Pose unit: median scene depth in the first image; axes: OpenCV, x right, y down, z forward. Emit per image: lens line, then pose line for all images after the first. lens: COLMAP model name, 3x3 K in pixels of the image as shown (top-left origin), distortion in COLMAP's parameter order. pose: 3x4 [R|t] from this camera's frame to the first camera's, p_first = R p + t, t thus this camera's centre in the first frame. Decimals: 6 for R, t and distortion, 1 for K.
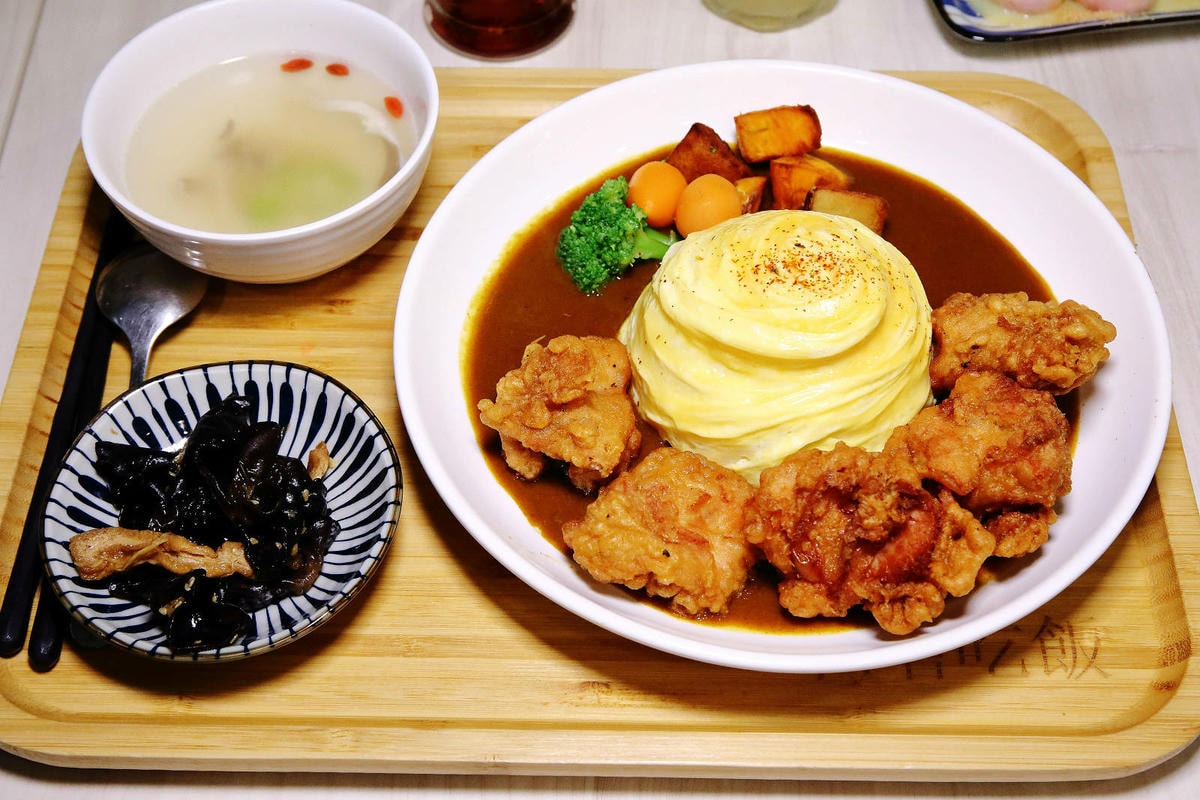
lens RADIAL K [[1752.5, 0, 600.0], [0, 1752.5, 400.0], [0, 0, 1]] dist [0.025124, -0.042828]
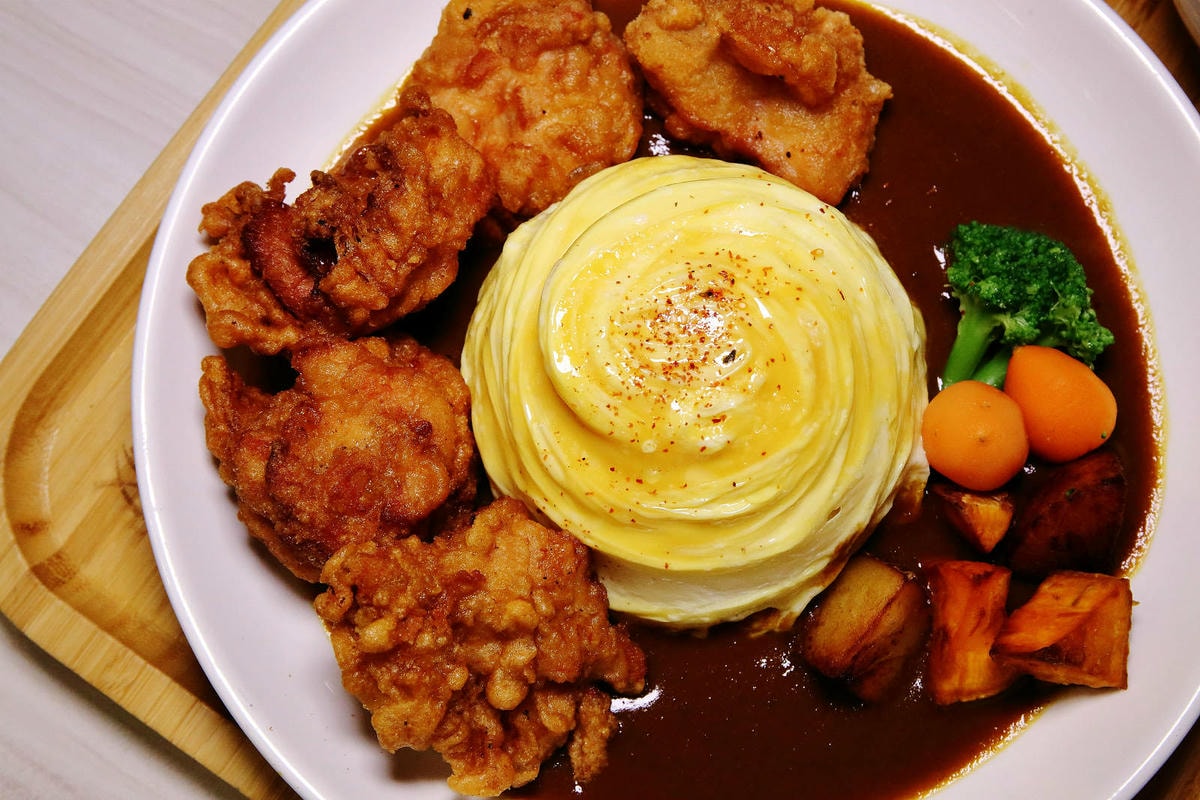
lens RADIAL K [[1762.9, 0, 600.0], [0, 1762.9, 400.0], [0, 0, 1]] dist [0.001301, 0.020465]
pose [[-0.568559, 0.796085, -0.207340, 0.290629], [-0.645849, -0.275850, 0.711889, -0.526407], [0.509530, 0.538661, 0.670987, 0.563024]]
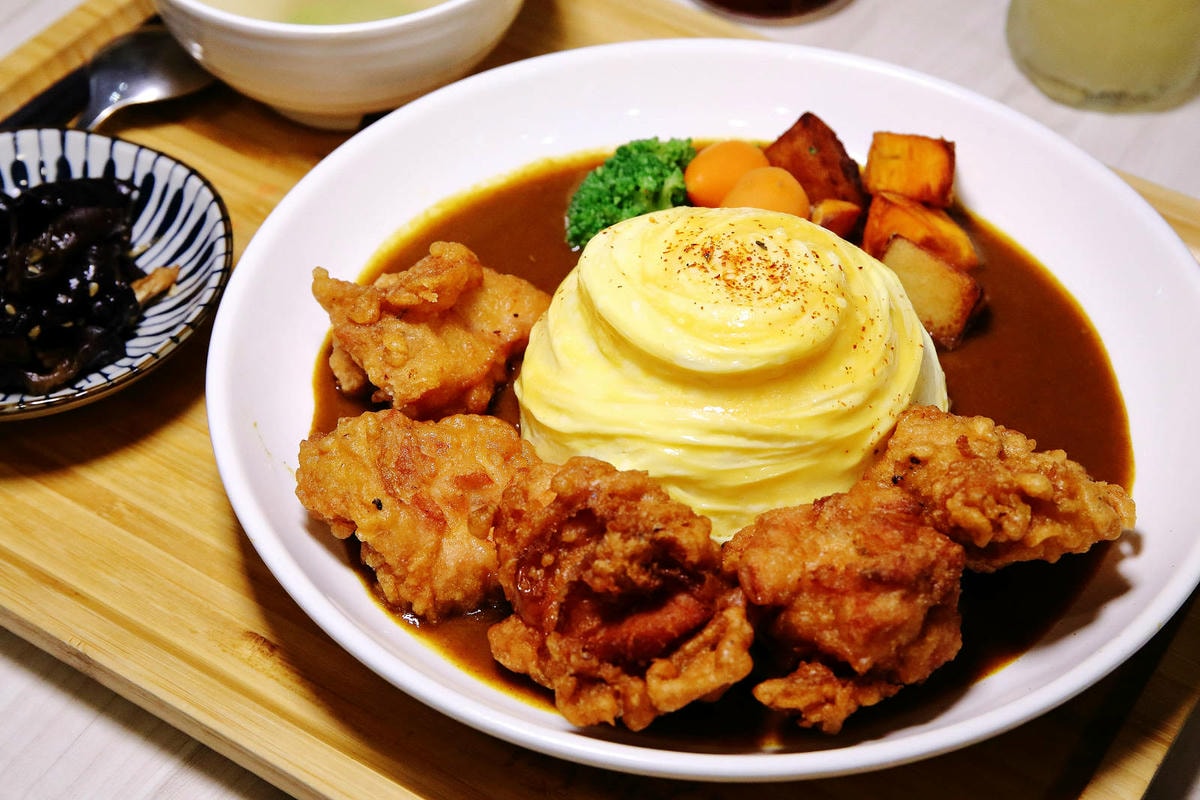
lens RADIAL K [[2238.8, 0, 600.0], [0, 2238.8, 400.0], [0, 0, 1]] dist [0.032248, 0.136699]
pose [[0.839571, 0.382391, -0.385871, 0.458059], [-0.435515, 0.898354, -0.057333, 0.057457], [0.324726, 0.216187, 0.920769, 0.111007]]
